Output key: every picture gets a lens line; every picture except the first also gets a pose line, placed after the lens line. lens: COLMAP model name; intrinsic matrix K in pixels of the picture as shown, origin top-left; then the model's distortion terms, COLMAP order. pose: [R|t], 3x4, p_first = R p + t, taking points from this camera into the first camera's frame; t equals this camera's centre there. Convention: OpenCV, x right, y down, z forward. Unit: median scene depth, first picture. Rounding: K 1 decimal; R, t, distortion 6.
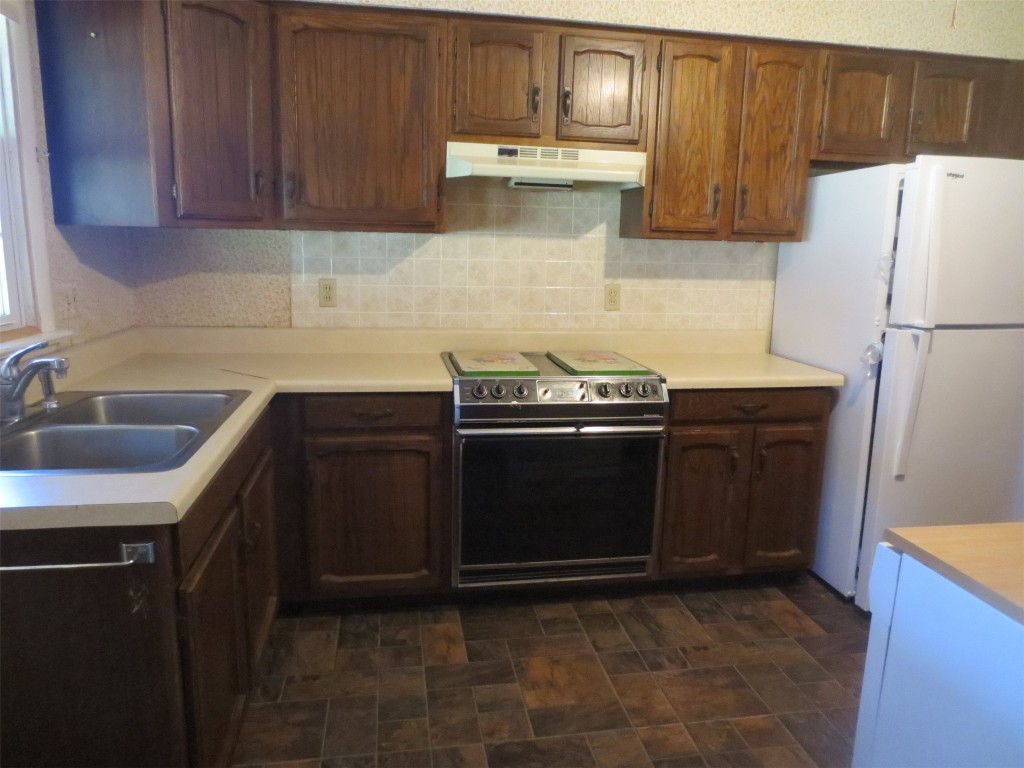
lens RADIAL K [[729.2, 0, 518.8], [0, 729.2, 382.2], [0, 0, 1]] dist [-0.017464, 0.010694]
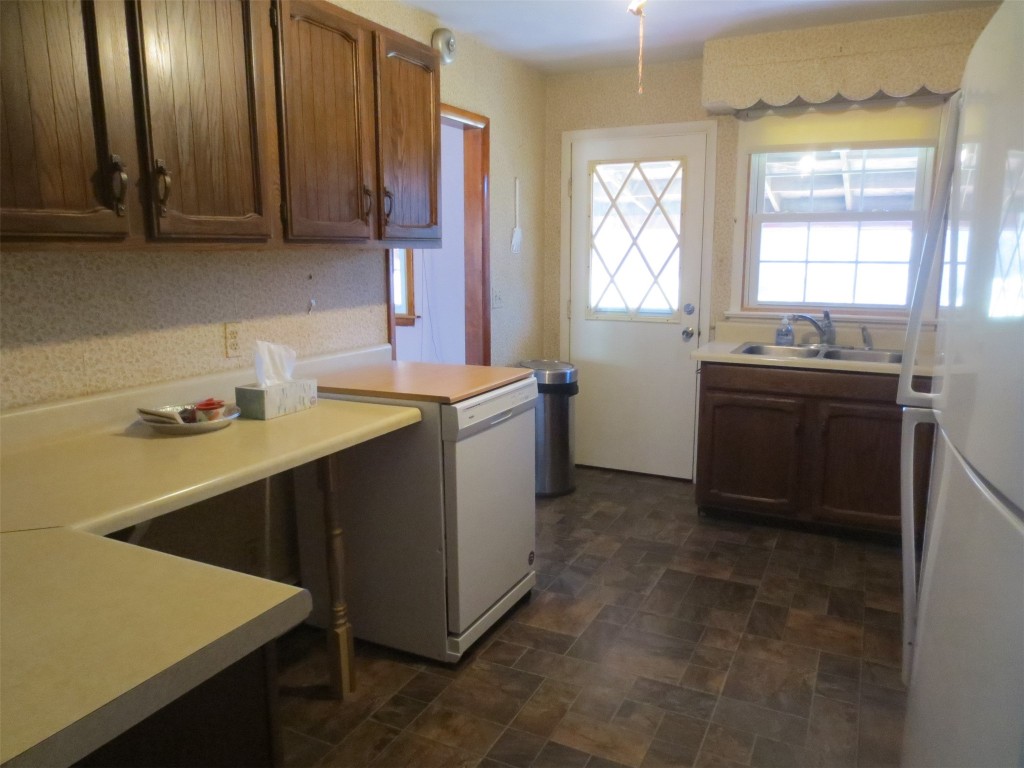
lens RADIAL K [[729.2, 0, 513.0], [0, 729.2, 381.3], [0, 0, 1]] dist [-0.017464, 0.010694]
pose [[-0.596157, 0.120574, -0.793763, 1.058430], [-0.156044, 0.952405, 0.261869, -0.176556], [0.787558, 0.279977, -0.548968, 0.965912]]
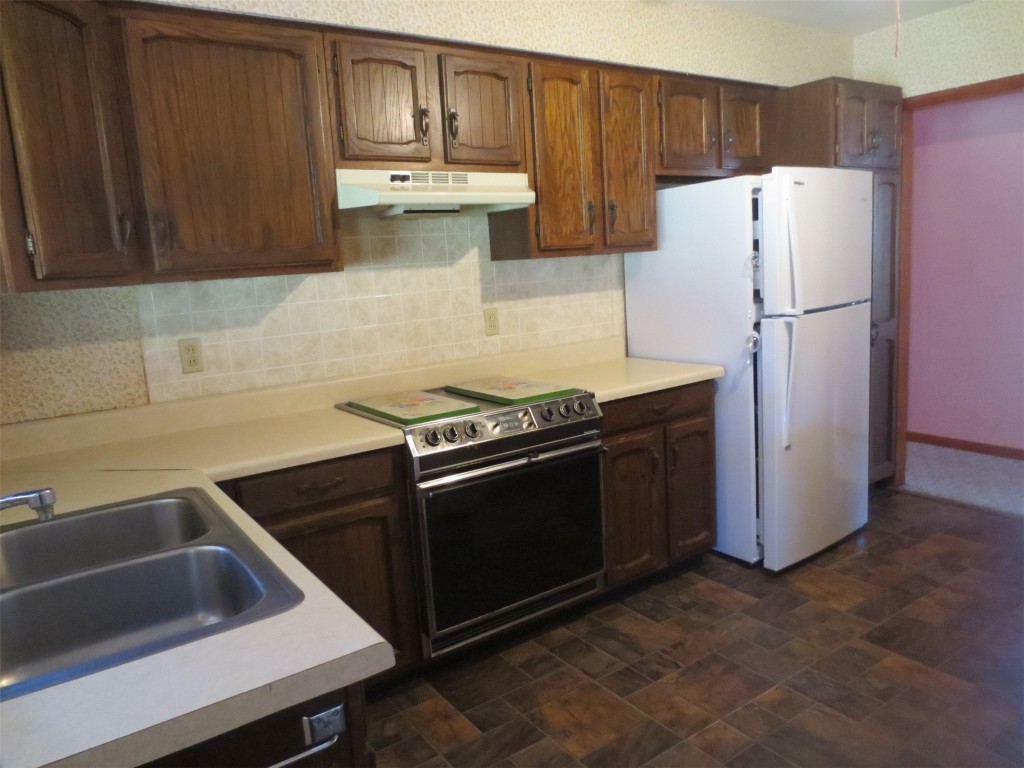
lens RADIAL K [[729.2, 0, 516.9], [0, 729.2, 386.0], [0, 0, 1]] dist [-0.017464, 0.010694]
pose [[0.905036, -0.149718, 0.398114, -0.288241], [0.161041, 0.986935, 0.005060, -0.036653], [-0.393670, 0.059533, 0.917322, 0.110112]]
